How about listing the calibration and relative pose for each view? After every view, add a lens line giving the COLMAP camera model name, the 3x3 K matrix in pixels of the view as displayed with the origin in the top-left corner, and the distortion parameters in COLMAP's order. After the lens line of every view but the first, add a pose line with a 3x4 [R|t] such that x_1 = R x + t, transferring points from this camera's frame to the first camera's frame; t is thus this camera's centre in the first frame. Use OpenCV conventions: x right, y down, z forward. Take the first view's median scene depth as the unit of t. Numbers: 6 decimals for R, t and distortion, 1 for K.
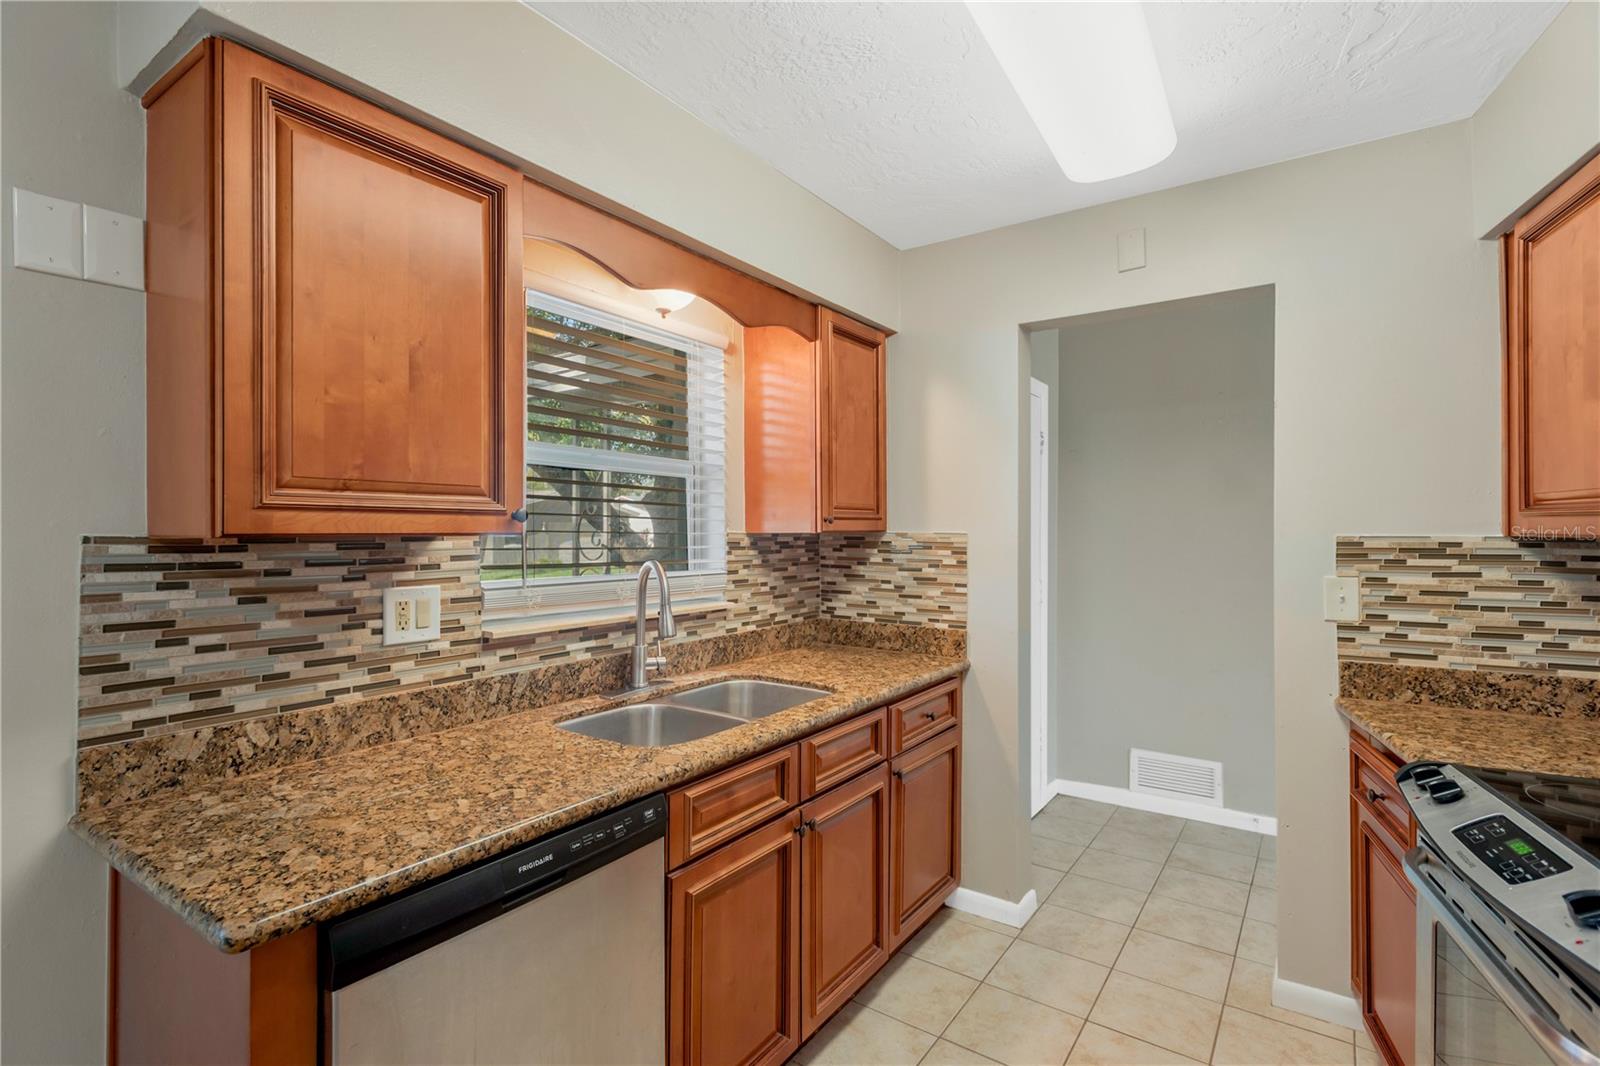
lens RADIAL K [[759.8, 0, 804.3], [0, 759.8, 527.6], [0, 0, 1]] dist [0.014164, -0.003418]
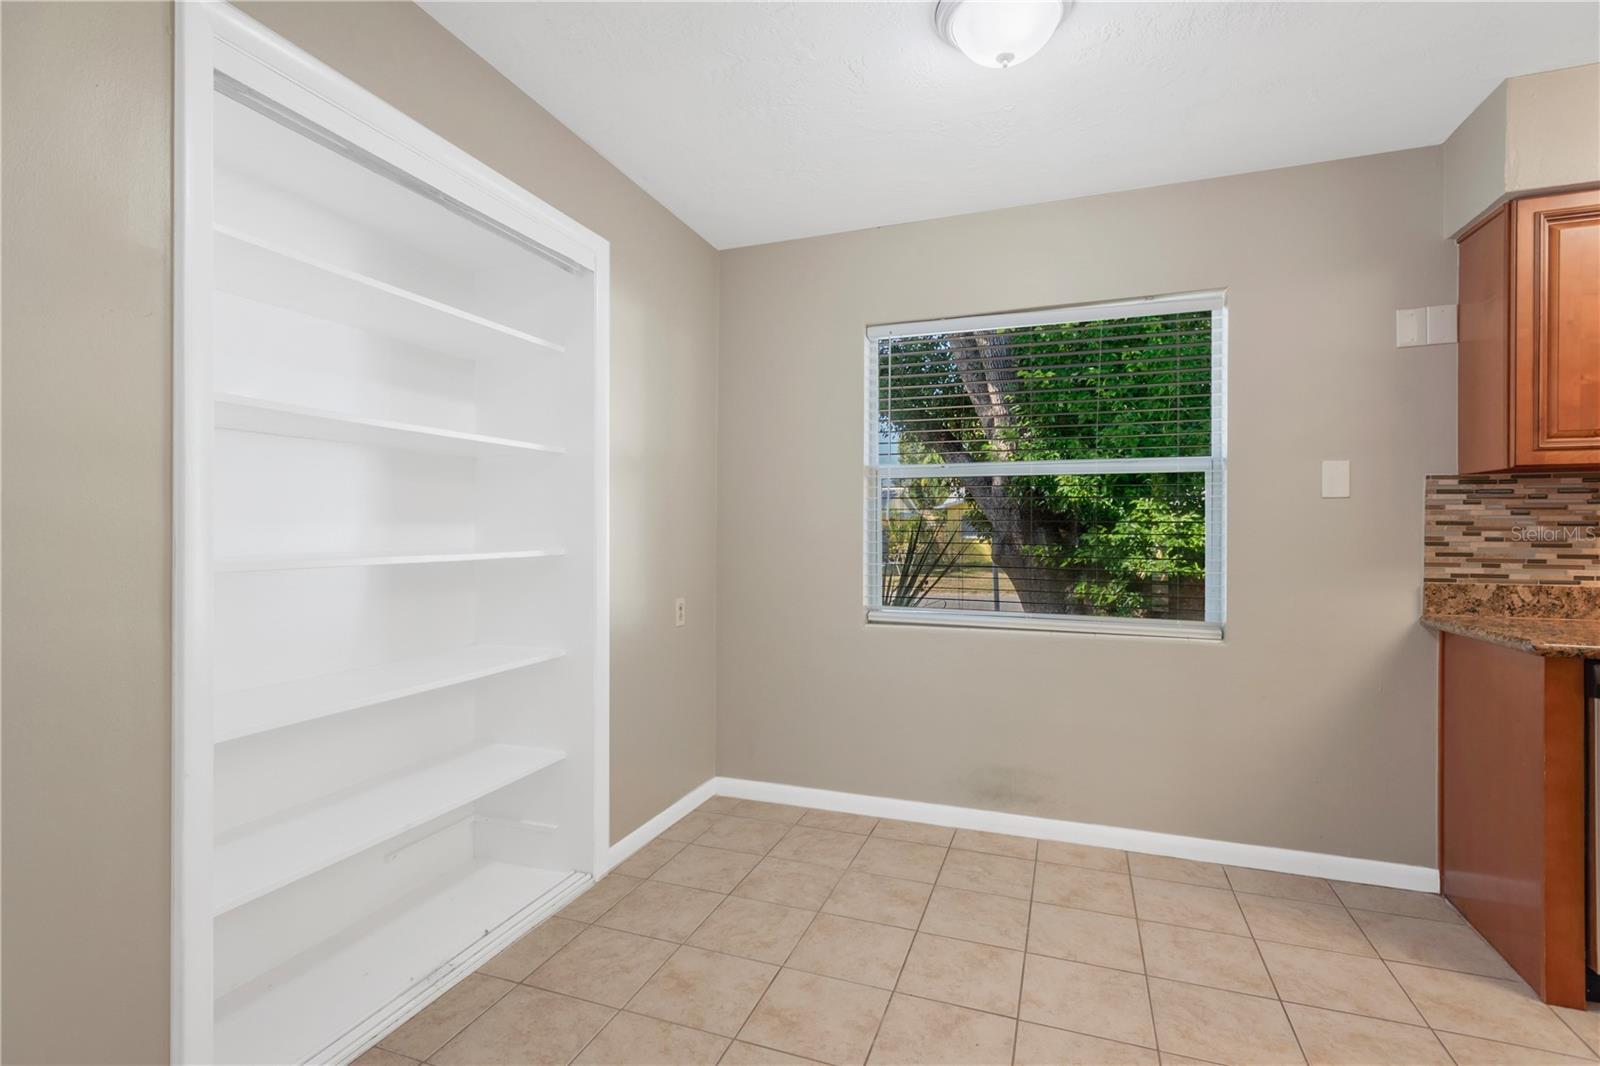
lens RADIAL K [[759.8, 0, 791.0], [0, 759.8, 529.1], [0, 0, 1]] dist [0.014164, -0.003418]
pose [[0.252263, -0.001551, -0.967657, 0.470846], [-0.005036, 0.999983, -0.002915, 0.139461], [0.967646, 0.005608, 0.252251, -0.917317]]
